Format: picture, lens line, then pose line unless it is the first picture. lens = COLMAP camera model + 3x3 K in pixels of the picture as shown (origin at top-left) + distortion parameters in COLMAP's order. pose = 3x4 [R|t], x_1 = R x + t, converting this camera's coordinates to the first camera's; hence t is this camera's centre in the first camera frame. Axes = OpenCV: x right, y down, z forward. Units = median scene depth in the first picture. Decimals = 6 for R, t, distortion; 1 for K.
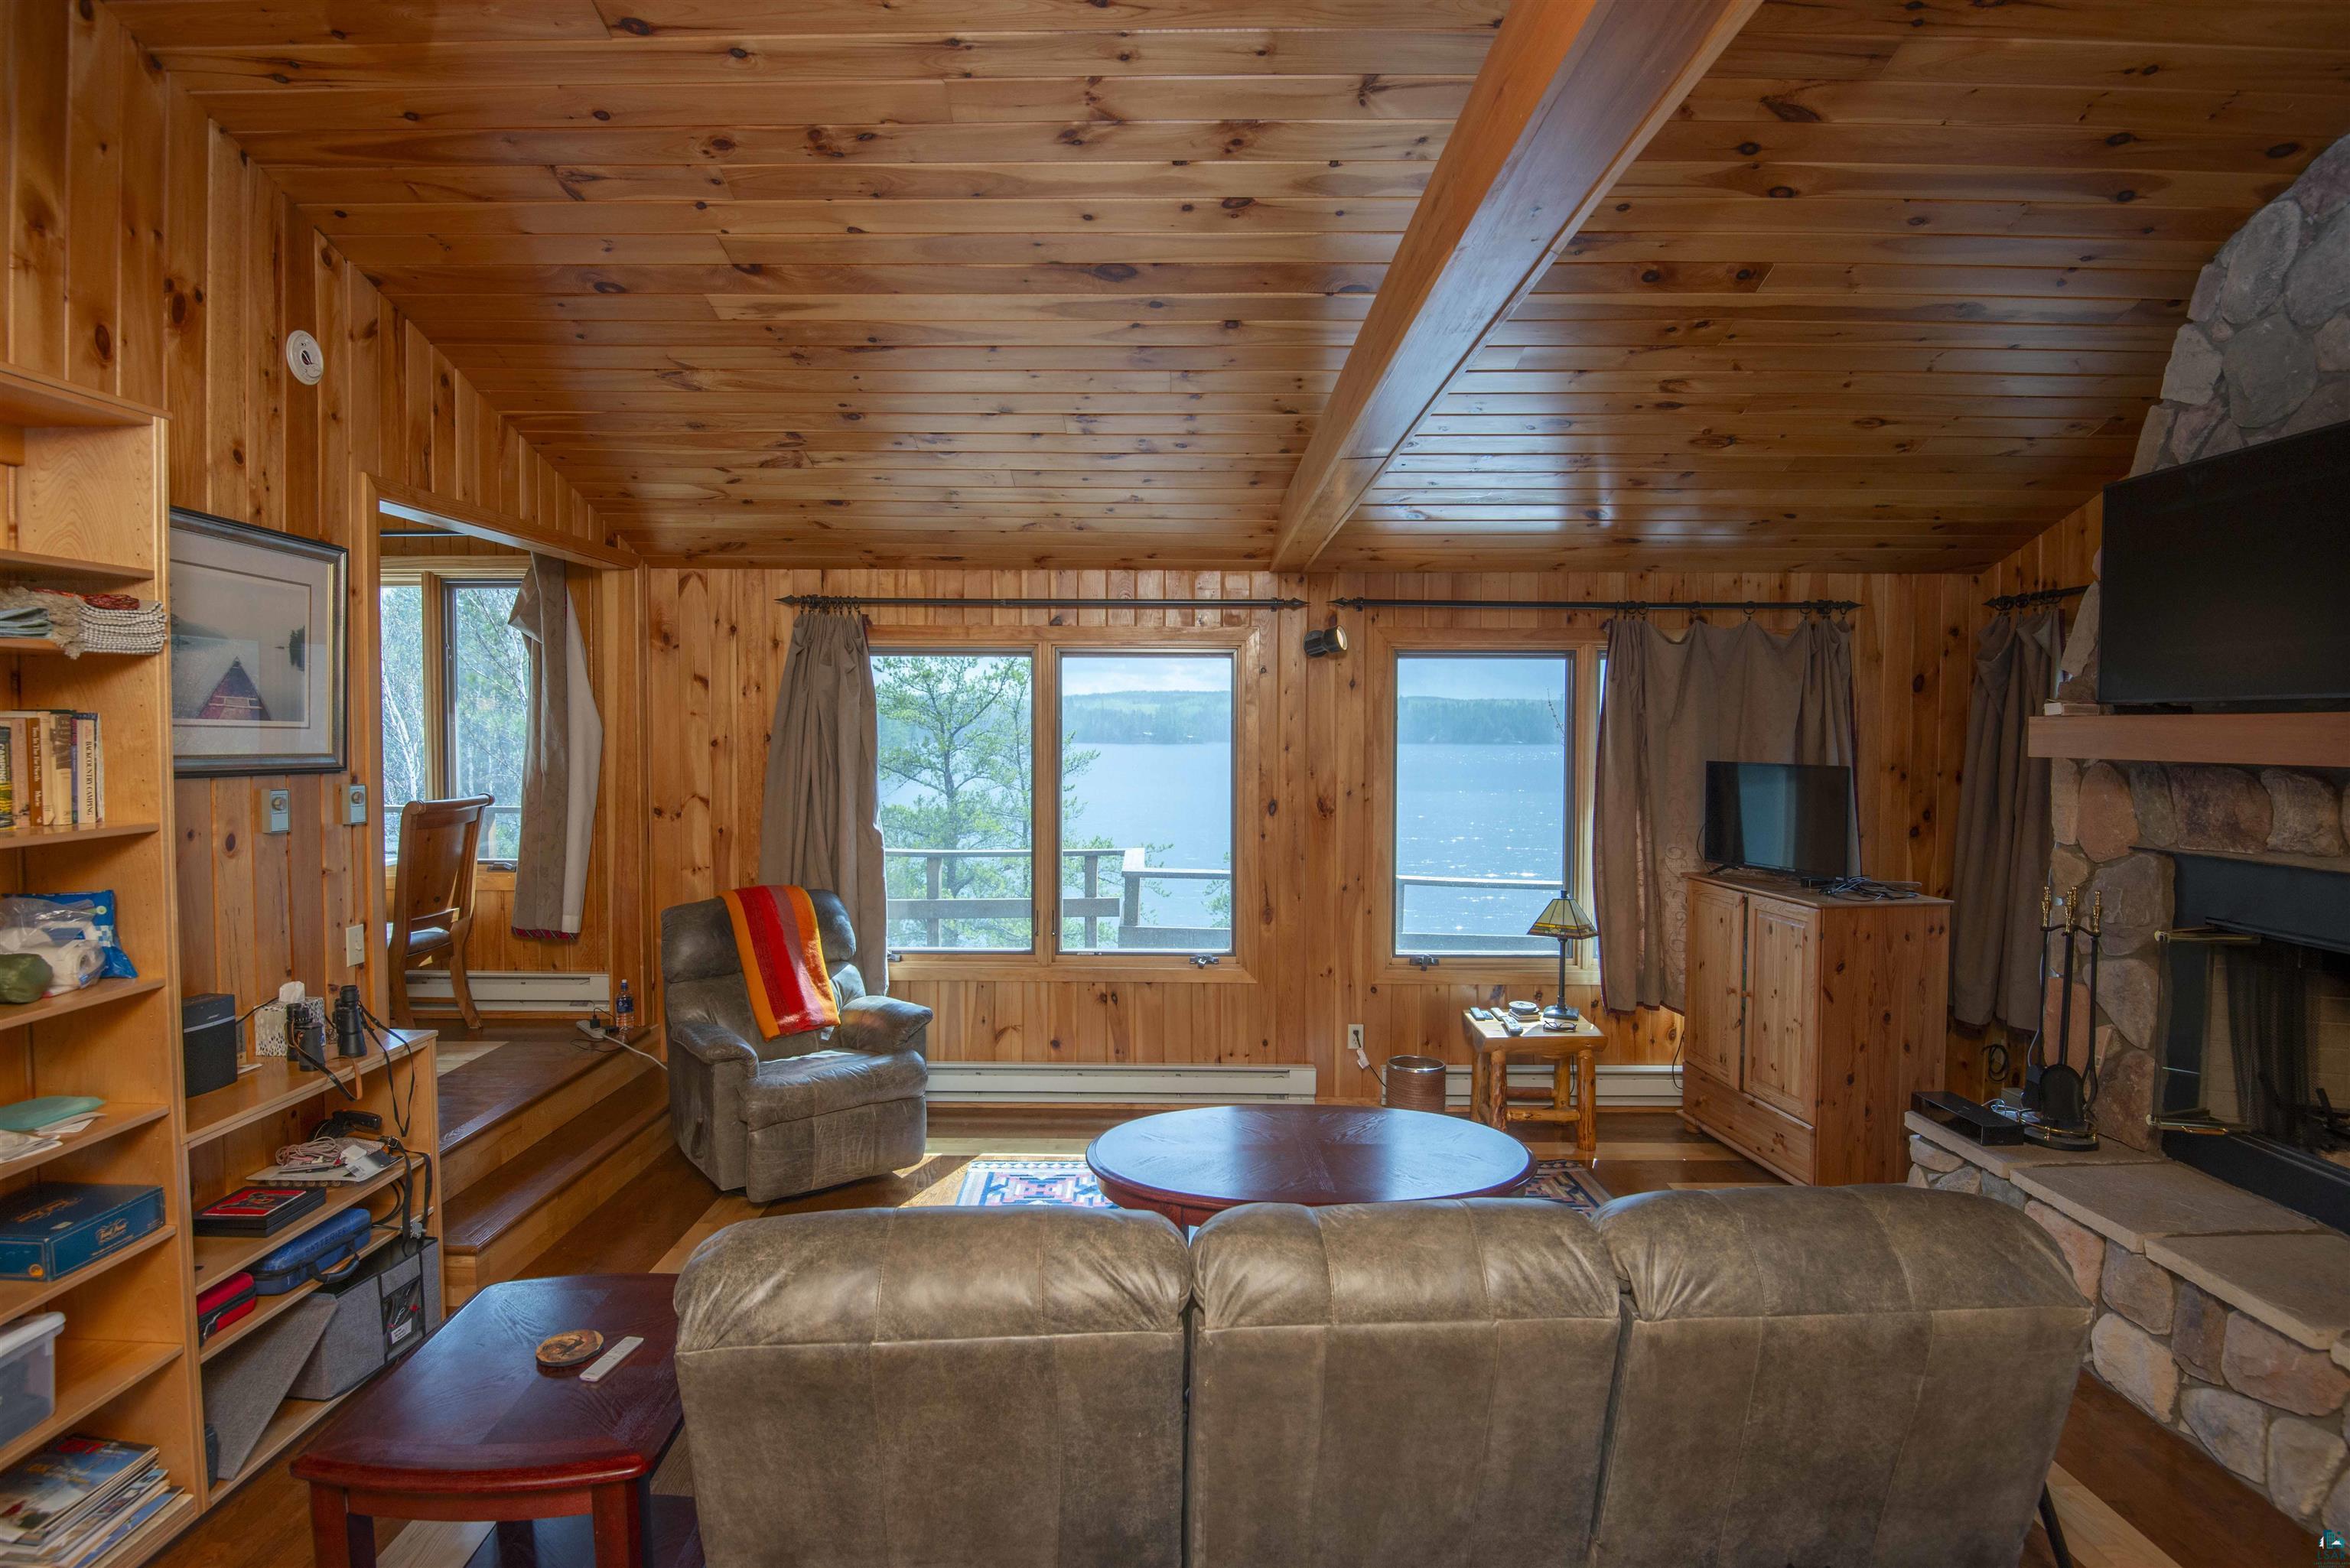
lens RADIAL K [[1190.8, 0, 1171.3], [0, 1190.8, 767.1], [0, 0, 1]] dist [0.000434, -0.021940]
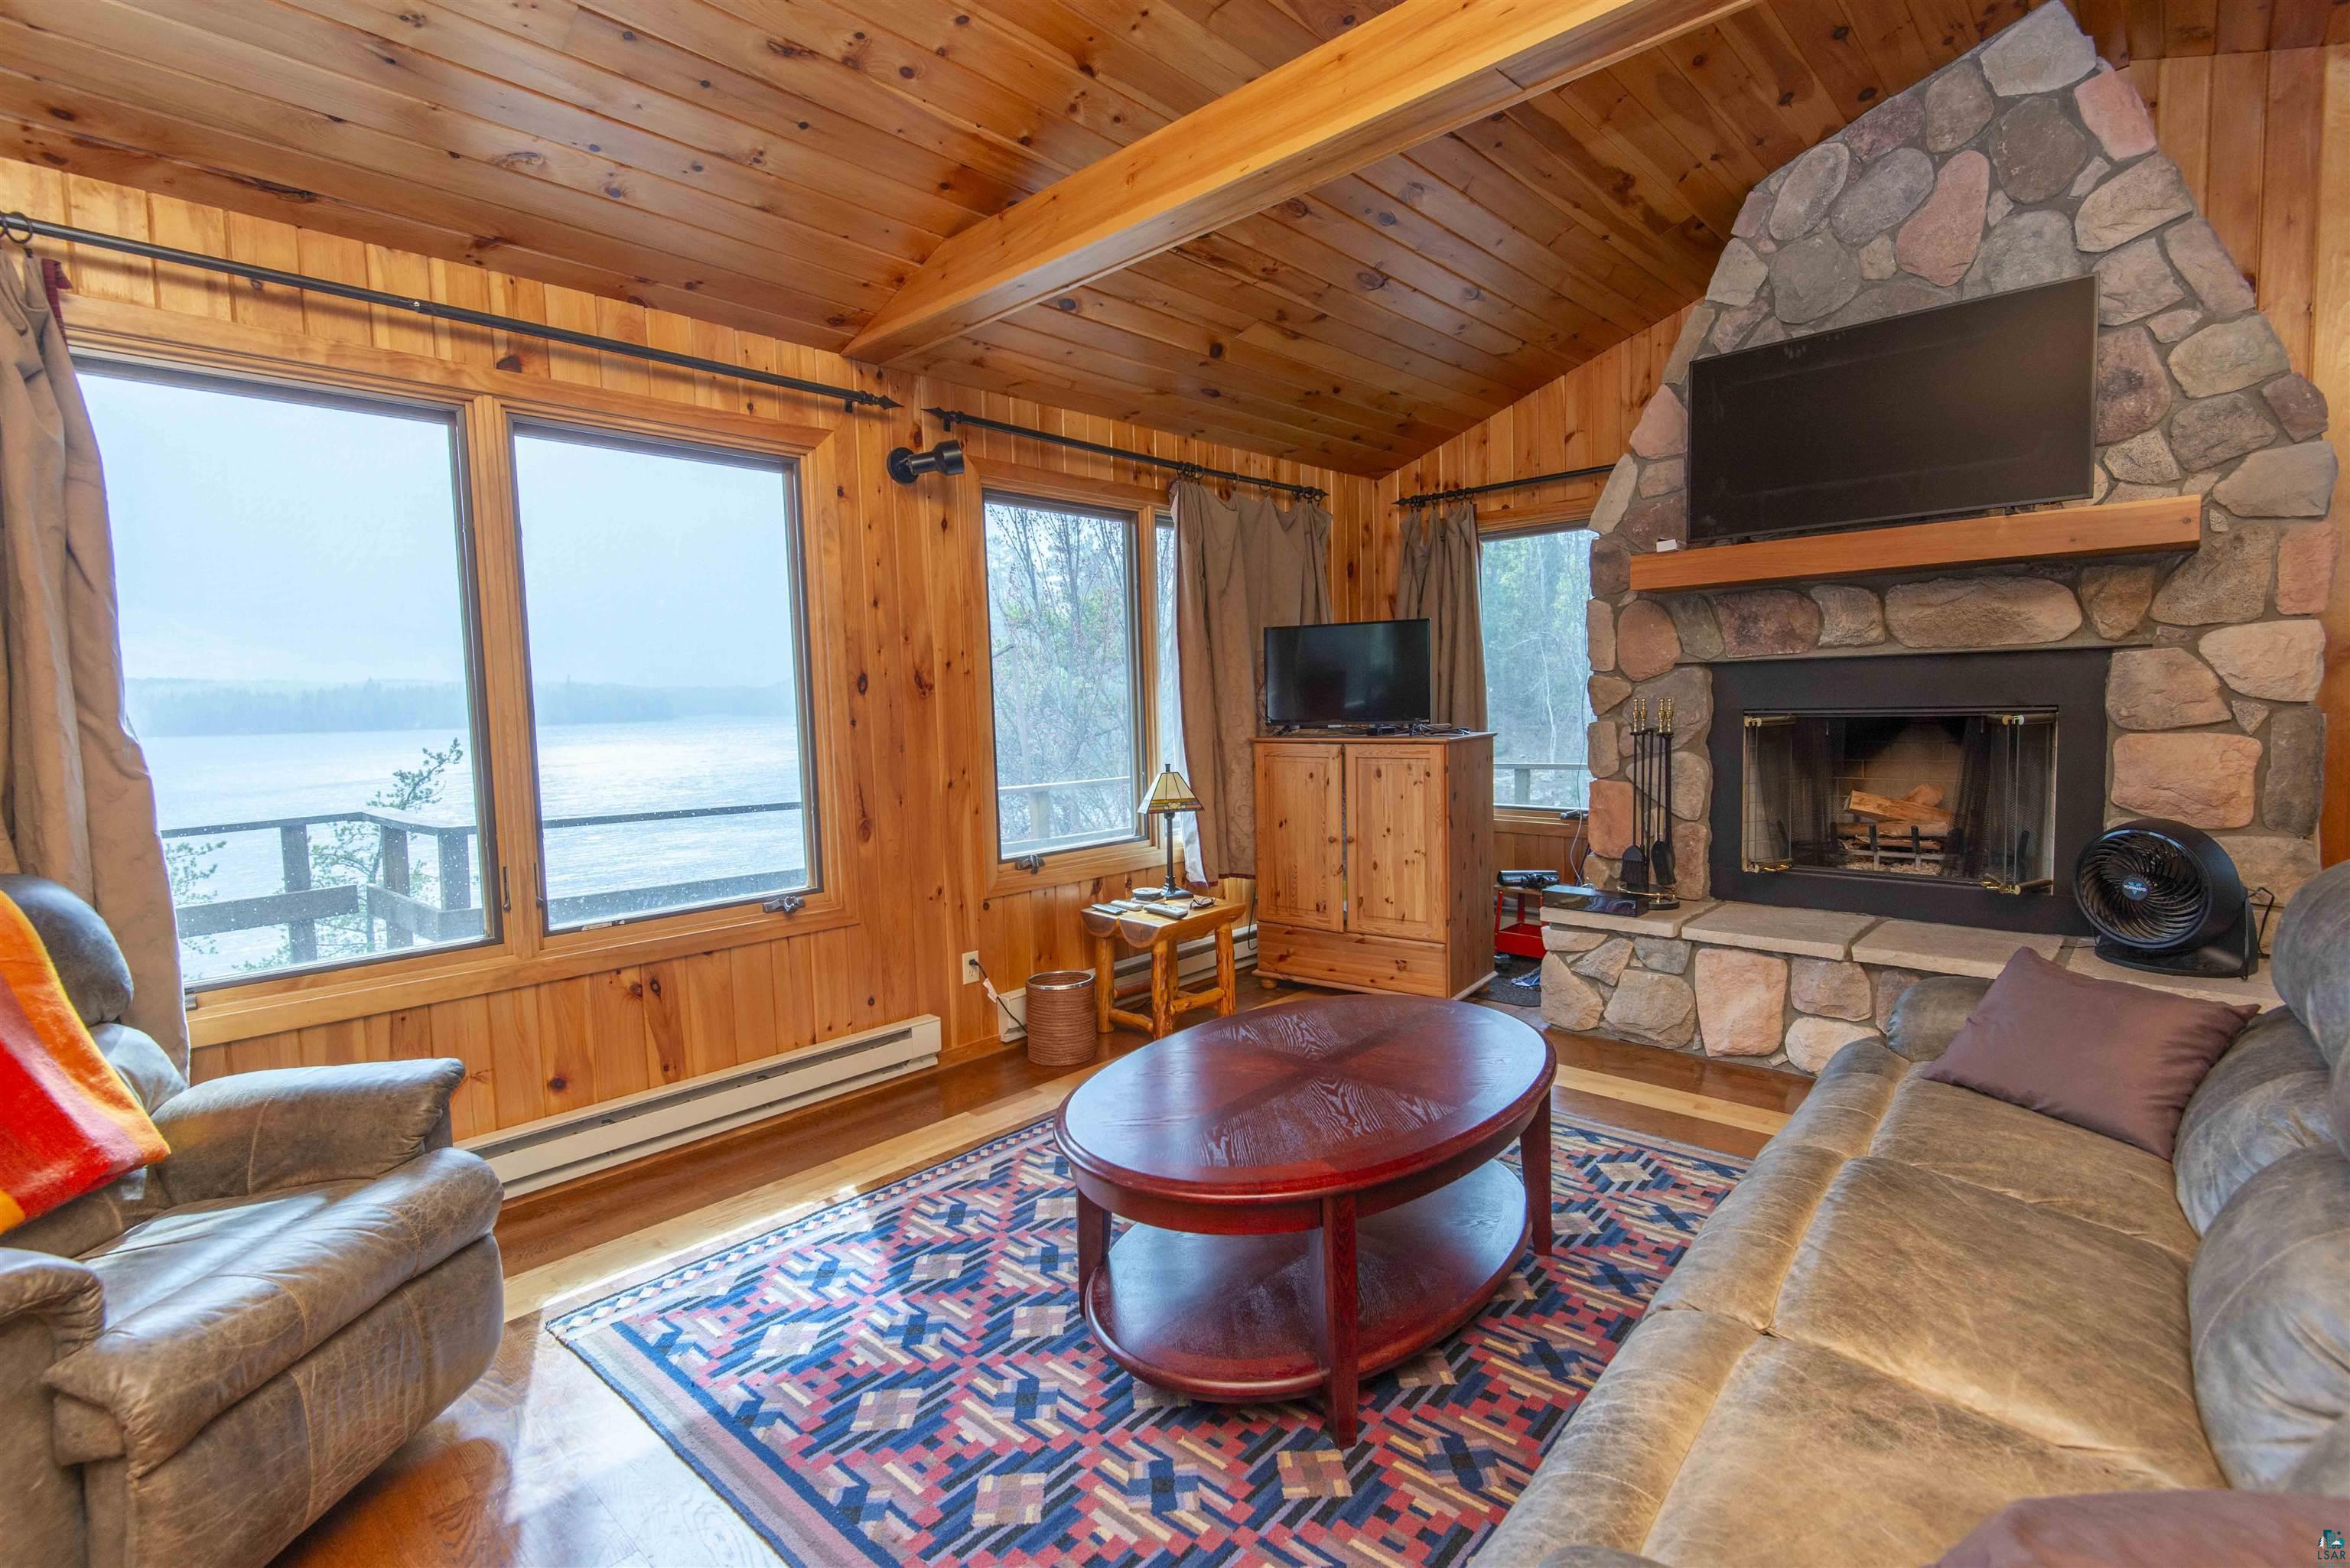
lens RADIAL K [[1084.8, 0, 1172.1], [0, 1084.8, 768.1], [0, 0, 1]] dist [0.037920, -0.023341]
pose [[0.680642, -0.069682, 0.729295, -0.341694], [0.052165, 0.997549, 0.046628, 0.079060], [-0.730757, 0.006306, 0.682609, 0.486697]]
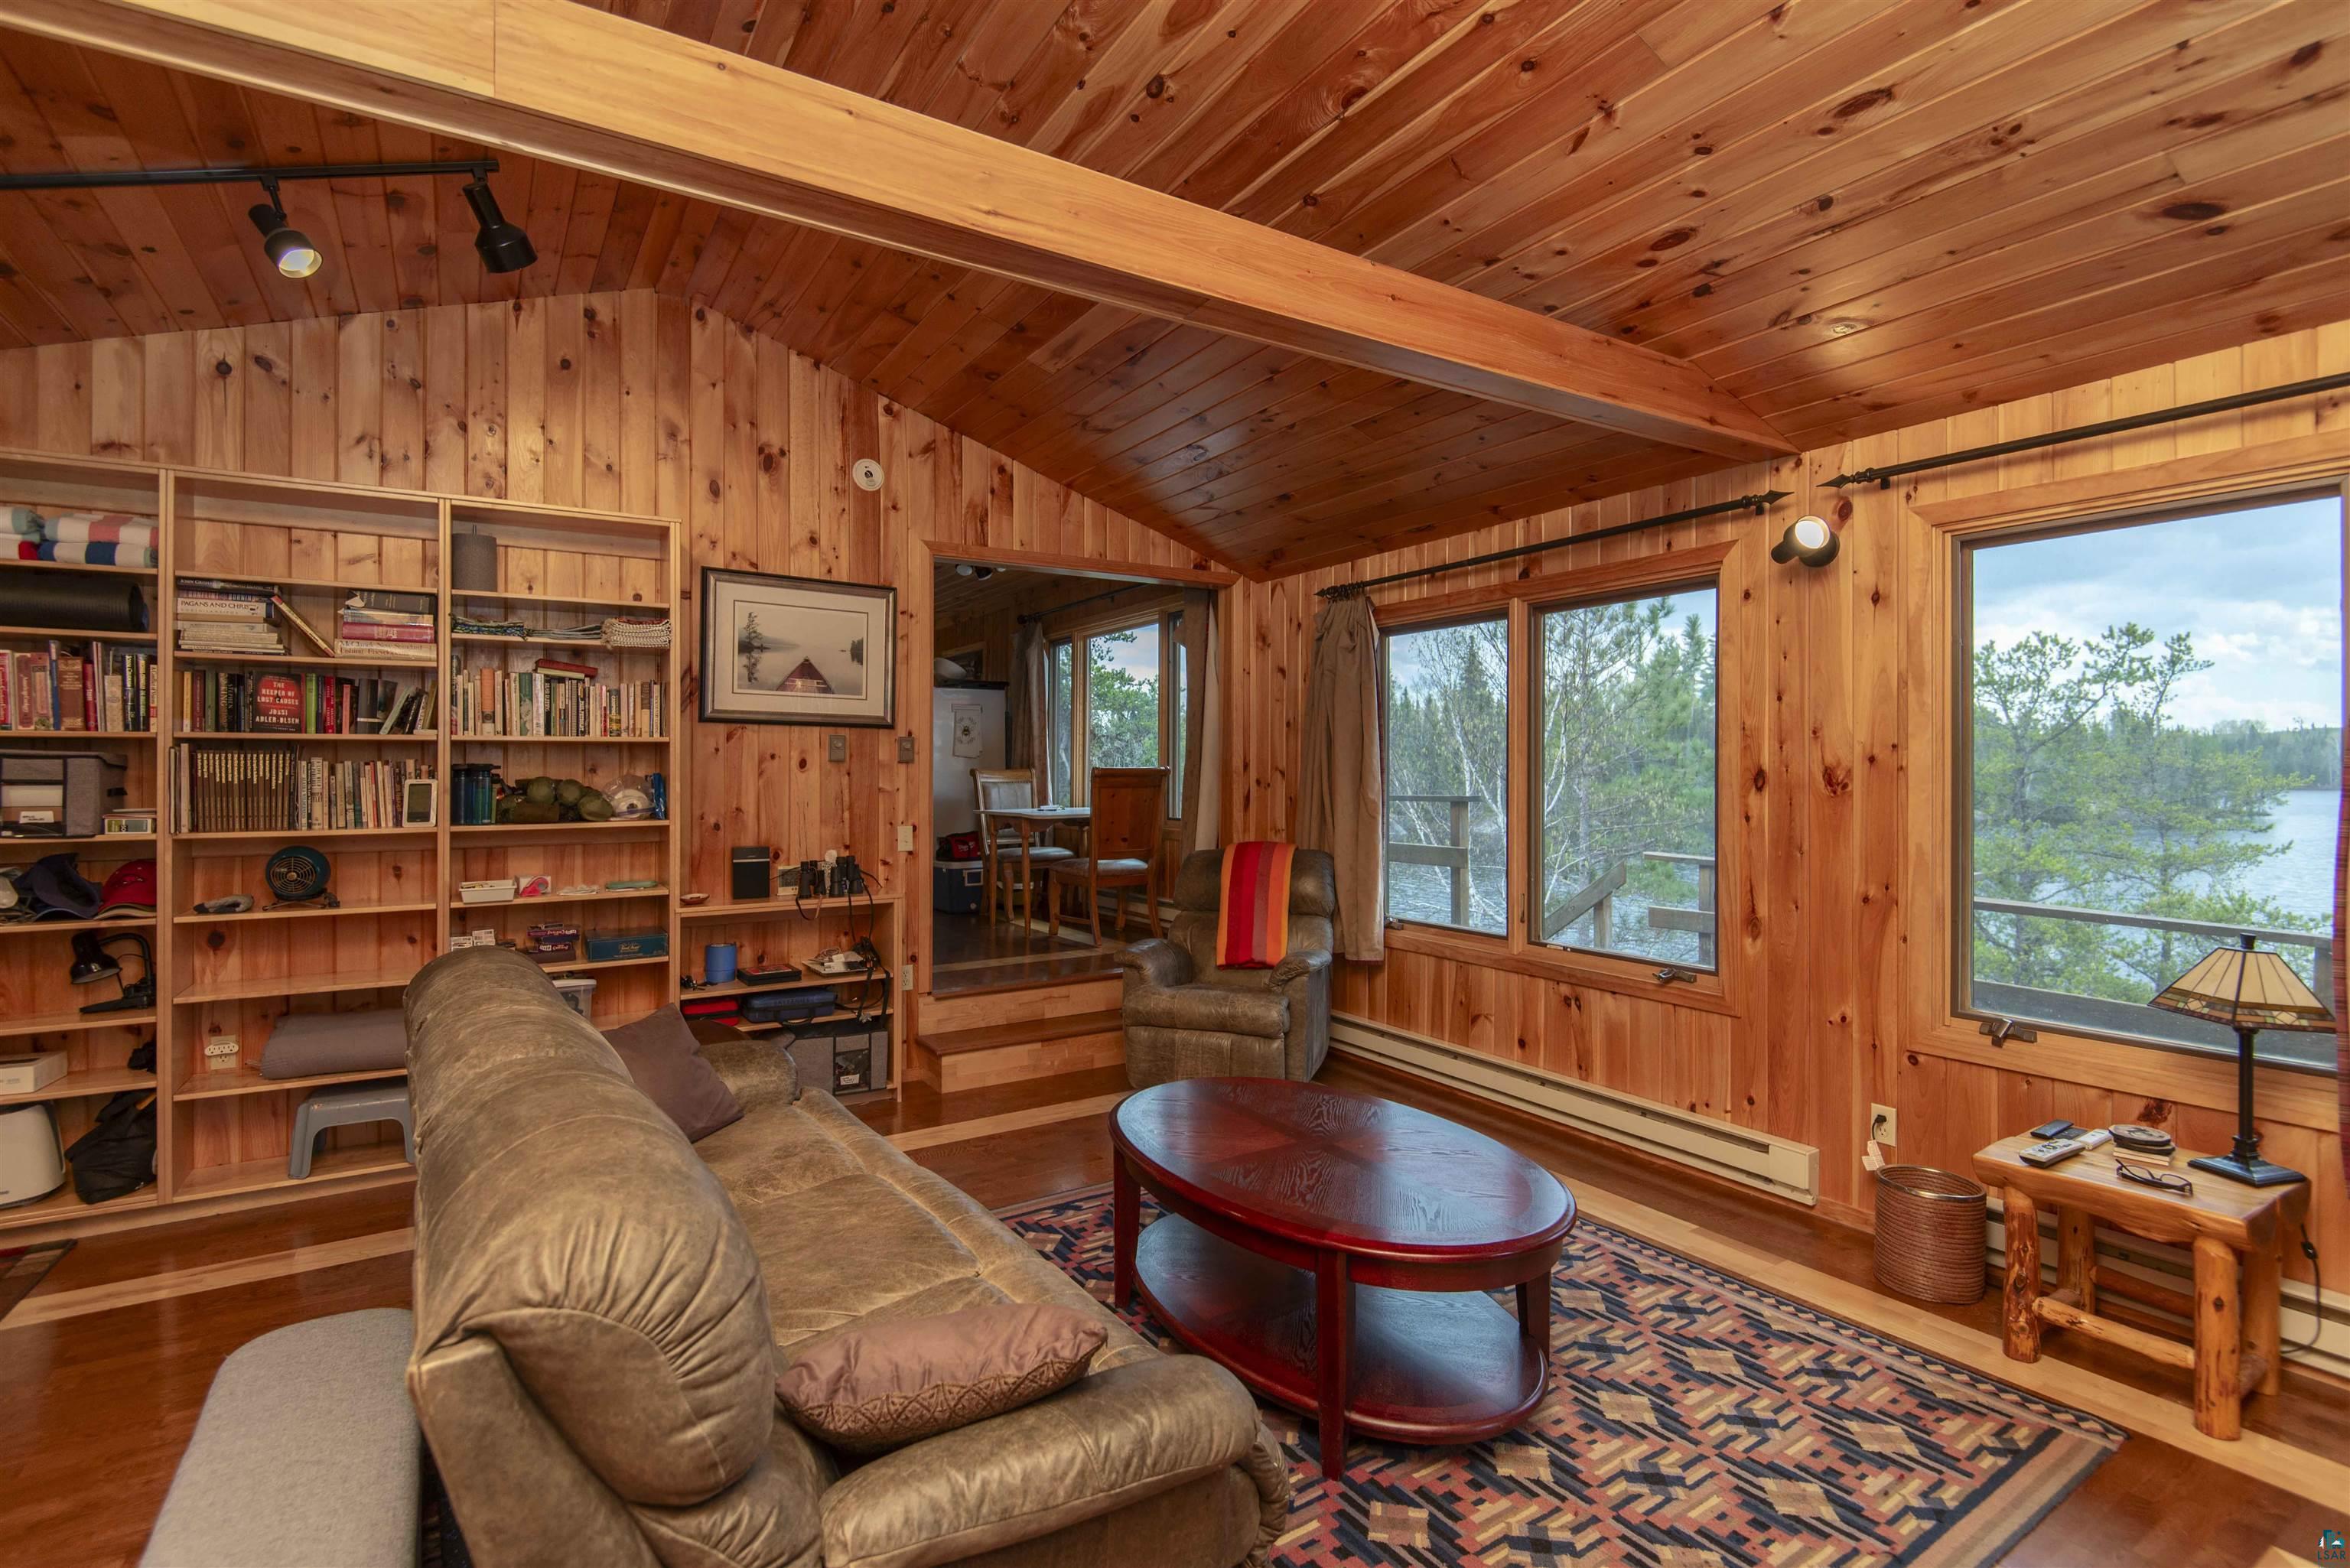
lens RADIAL K [[1101.2, 0, 1173.2], [0, 1101.2, 769.9], [0, 0, 1]] dist [0.032368, -0.027333]
pose [[0.534648, -0.005113, -0.845059, 0.574191], [-0.025799, 0.999417, -0.022369, 0.063604], [0.844681, 0.033761, 0.534204, 0.397631]]
